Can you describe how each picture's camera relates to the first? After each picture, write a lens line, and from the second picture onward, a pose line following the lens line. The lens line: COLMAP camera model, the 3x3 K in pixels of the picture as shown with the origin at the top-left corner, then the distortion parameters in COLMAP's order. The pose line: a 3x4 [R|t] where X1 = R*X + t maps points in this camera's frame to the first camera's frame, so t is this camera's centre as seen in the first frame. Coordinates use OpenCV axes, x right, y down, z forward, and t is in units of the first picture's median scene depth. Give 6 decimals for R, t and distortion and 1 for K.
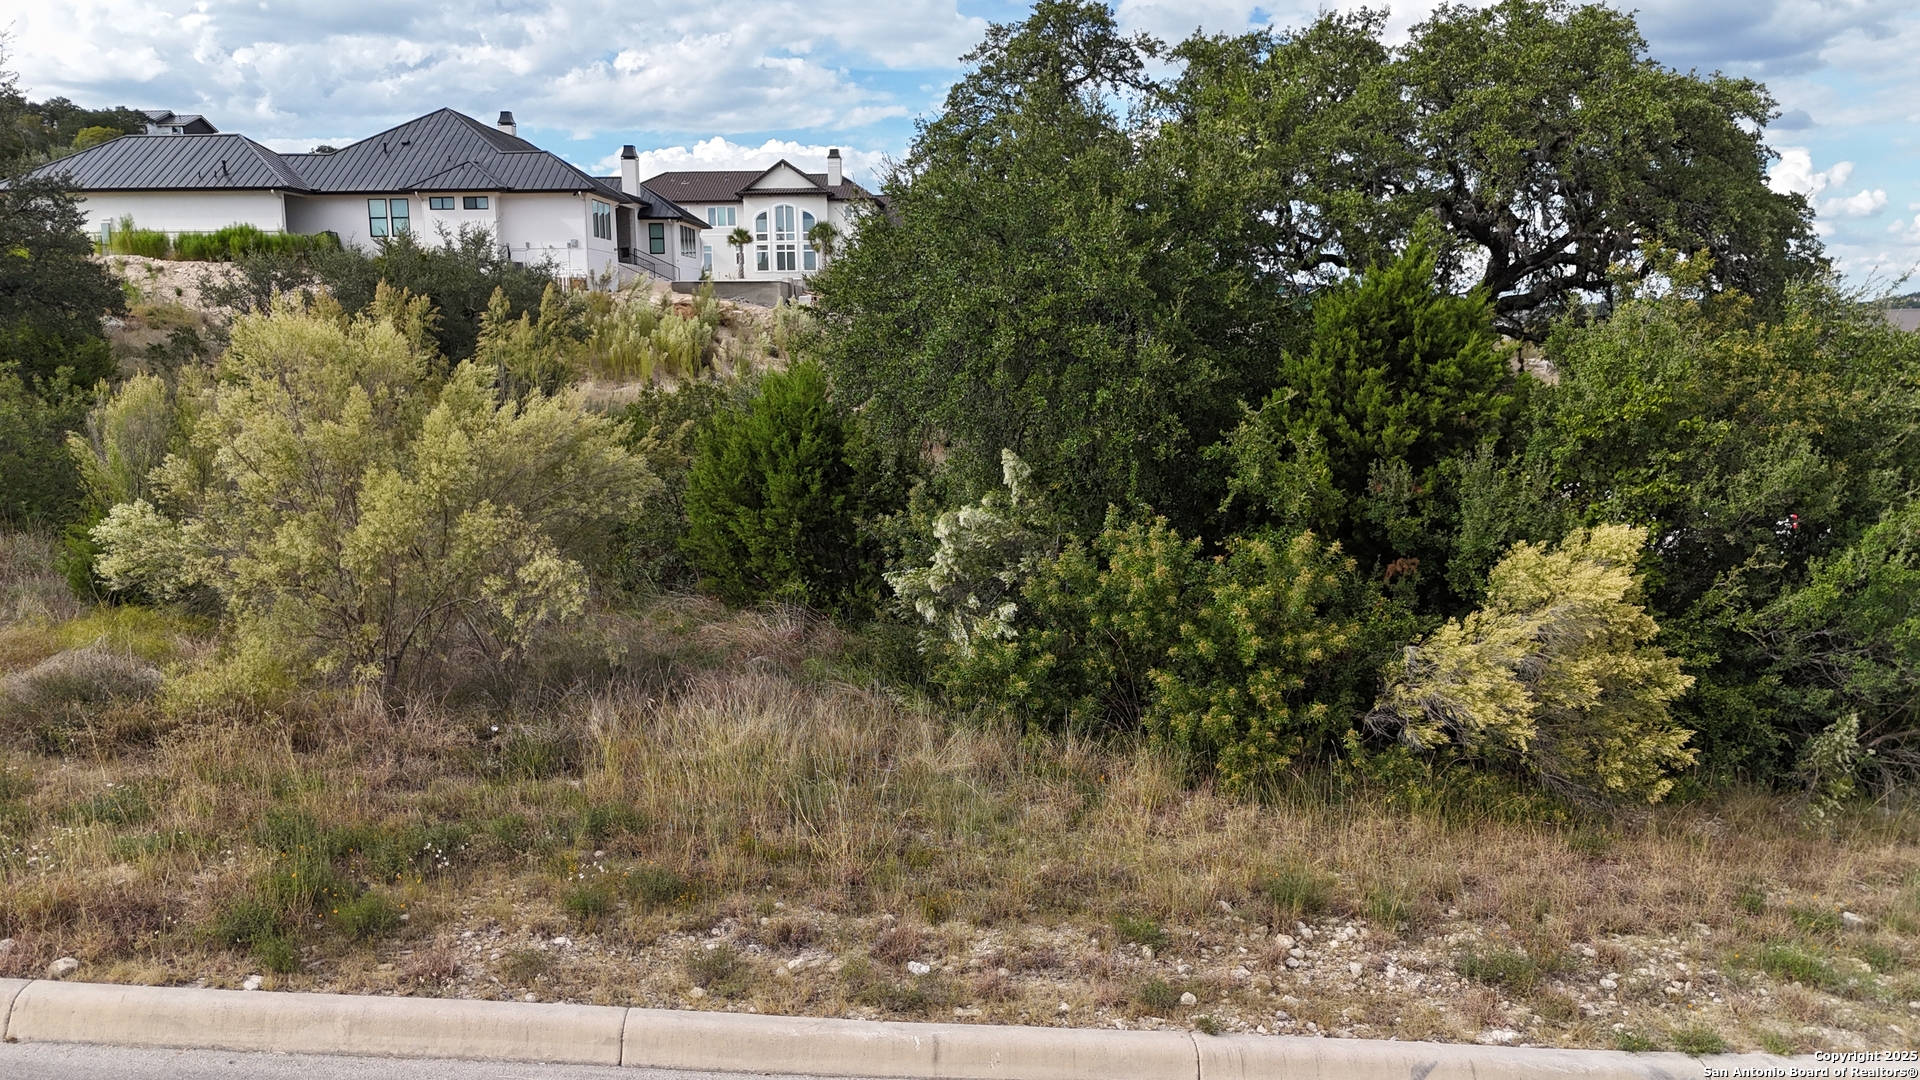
lens RADIAL K [[1429.3, 0, 957.0], [0, 1429.3, 532.2], [0, 0, 1]] dist [0.054770, -0.046525]
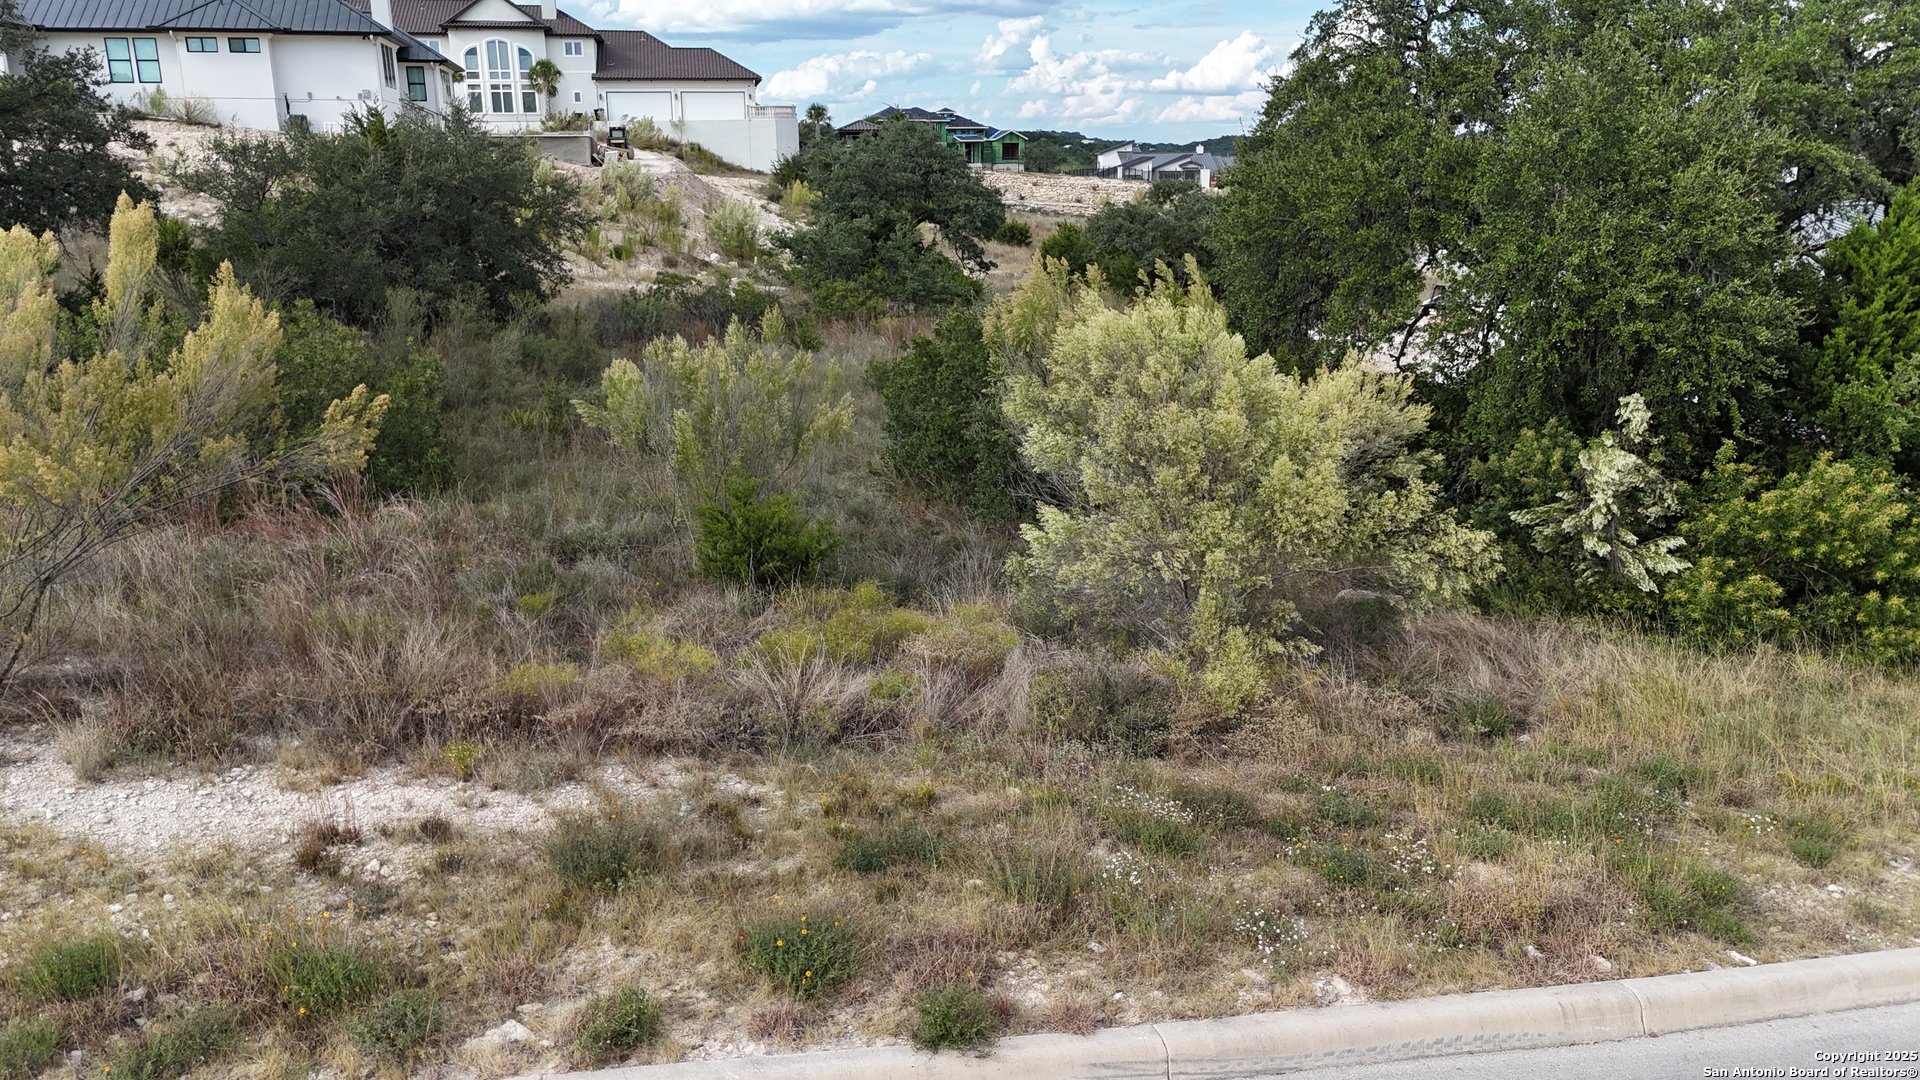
lens RADIAL K [[1429.3, 0, 958.2], [0, 1429.3, 530.6], [0, 0, 1]] dist [0.054770, -0.046525]
pose [[0.967941, -0.061600, 0.243506, -0.758991], [0.034714, 0.992965, 0.113205, -0.099556], [-0.248766, -0.101123, 0.963270, 0.047086]]
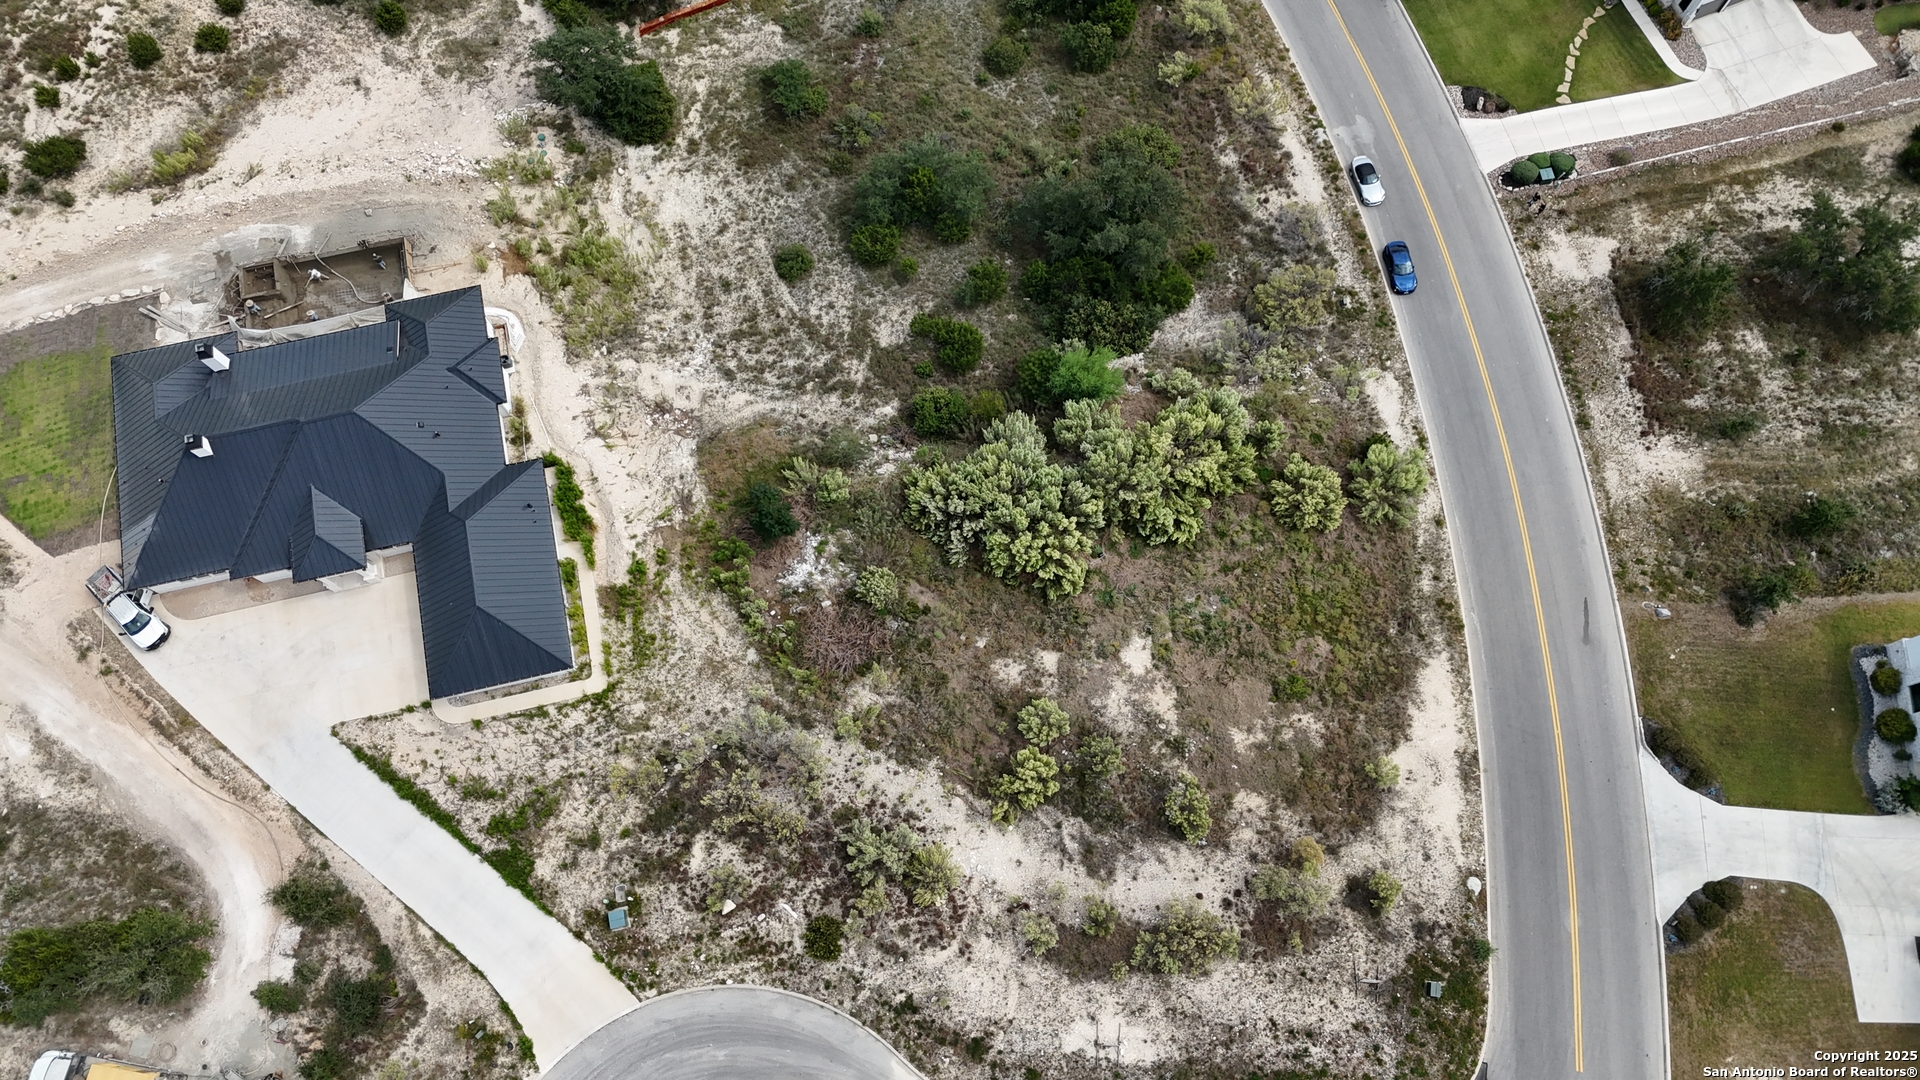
lens RADIAL K [[1429.3, 0, 950.7], [0, 1429.3, 558.5], [0, 0, 1]] dist [0.054770, -0.046525]
pose [[-0.259831, -0.922654, 0.284951, -5.439537], [0.157274, 0.250713, 0.955201, -7.745228], [-0.952761, 0.293006, 0.079966, 2.683473]]
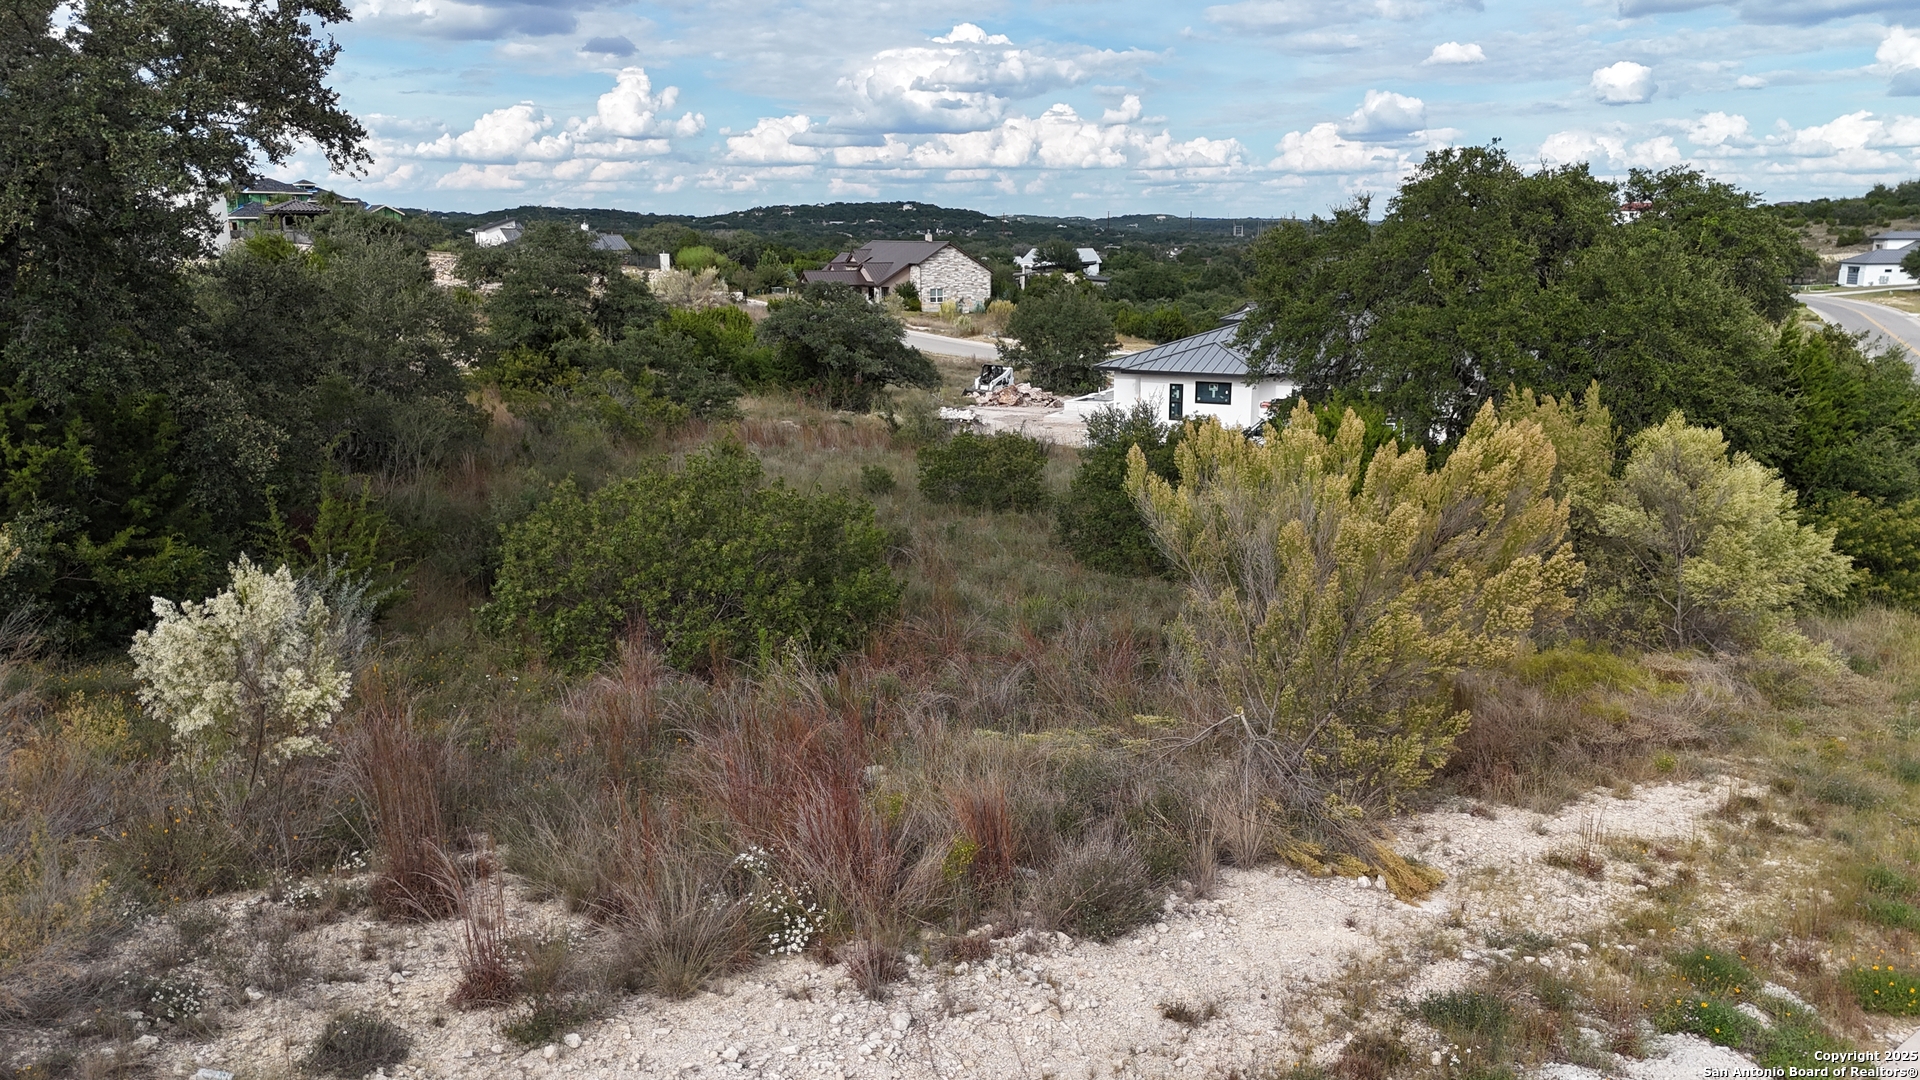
lens RADIAL K [[1429.3, 0, 956.4], [0, 1429.3, 539.3], [0, 0, 1]] dist [0.054770, -0.046525]
pose [[0.748353, -0.135121, 0.649393, -1.860070], [0.089881, 0.990659, 0.102551, -0.235119], [-0.657183, -0.018376, 0.753507, 0.311290]]
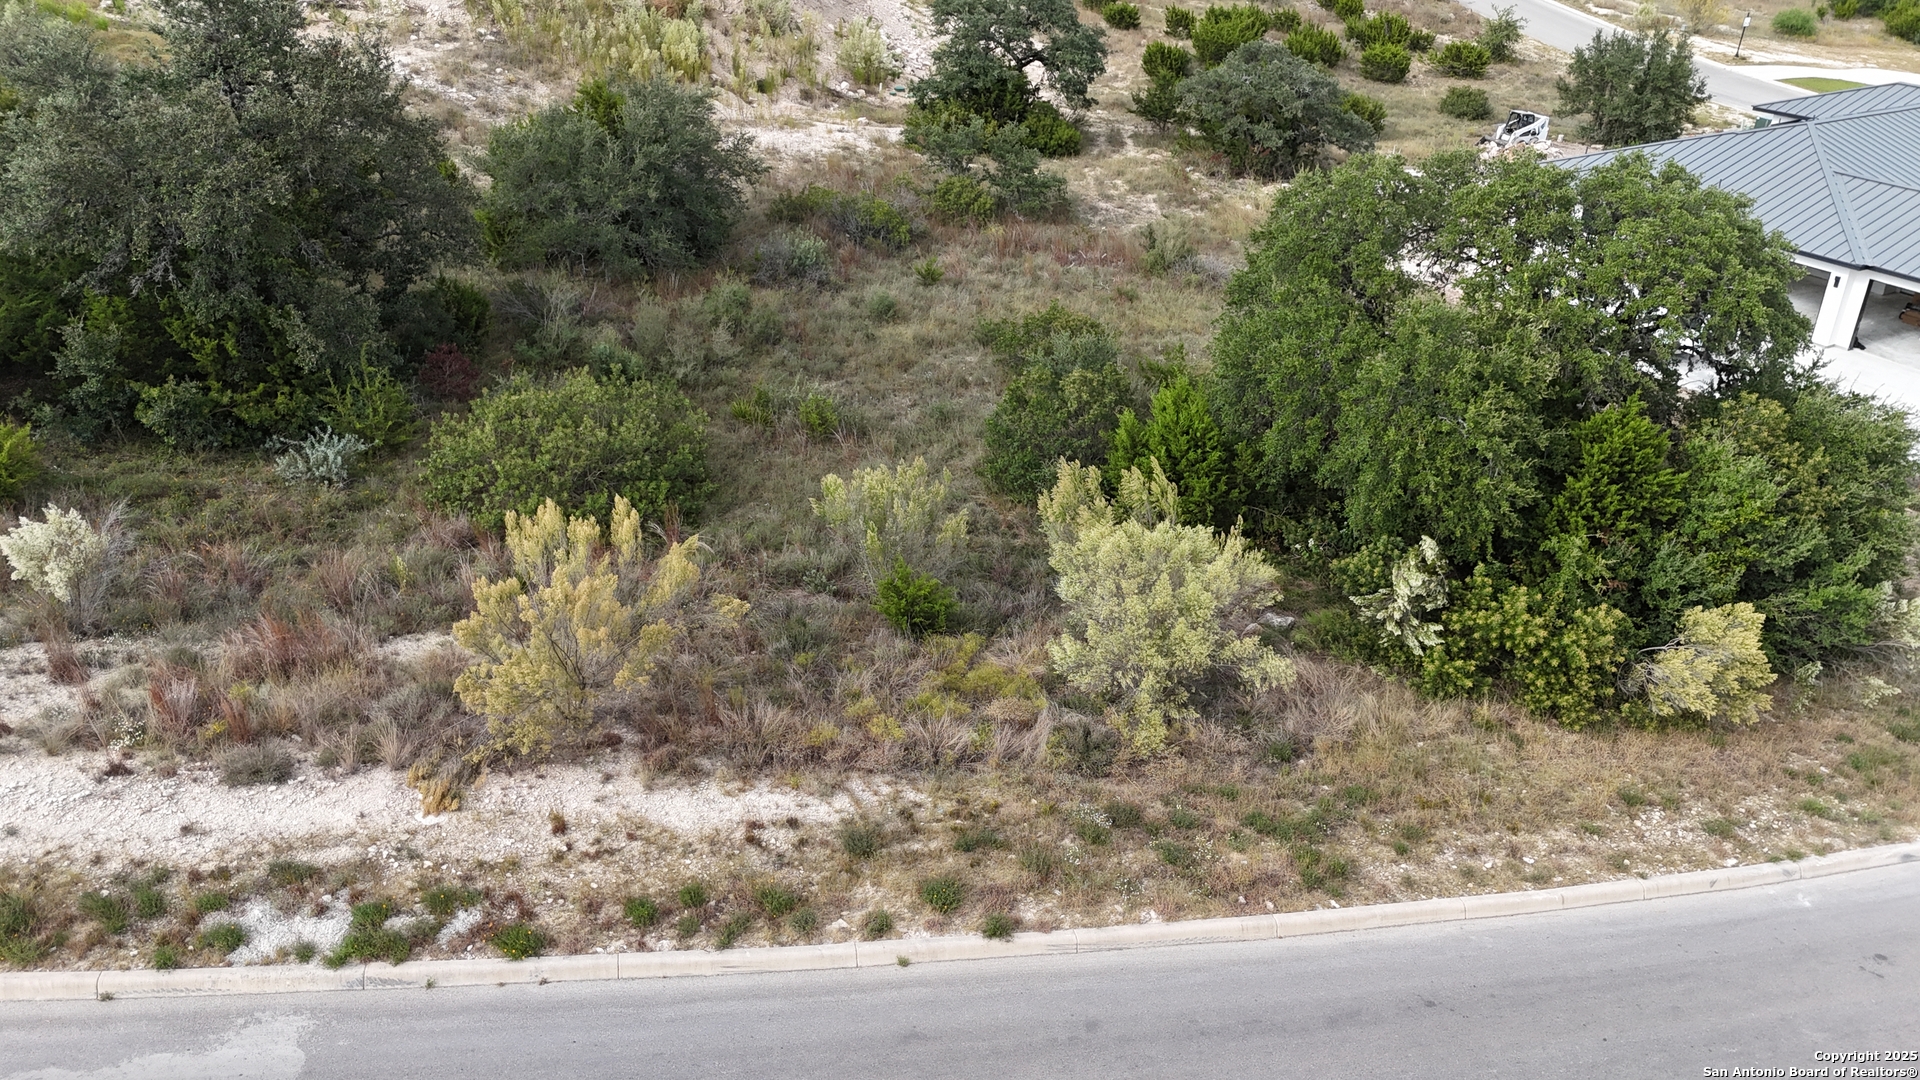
lens RADIAL K [[1429.3, 0, 953.0], [0, 1429.3, 535.4], [0, 0, 1]] dist [0.054770, -0.046525]
pose [[0.985160, -0.067032, 0.158008, -0.887068], [0.010250, 0.941919, 0.335685, -0.707521], [-0.171332, -0.329084, 0.928628, -0.652787]]
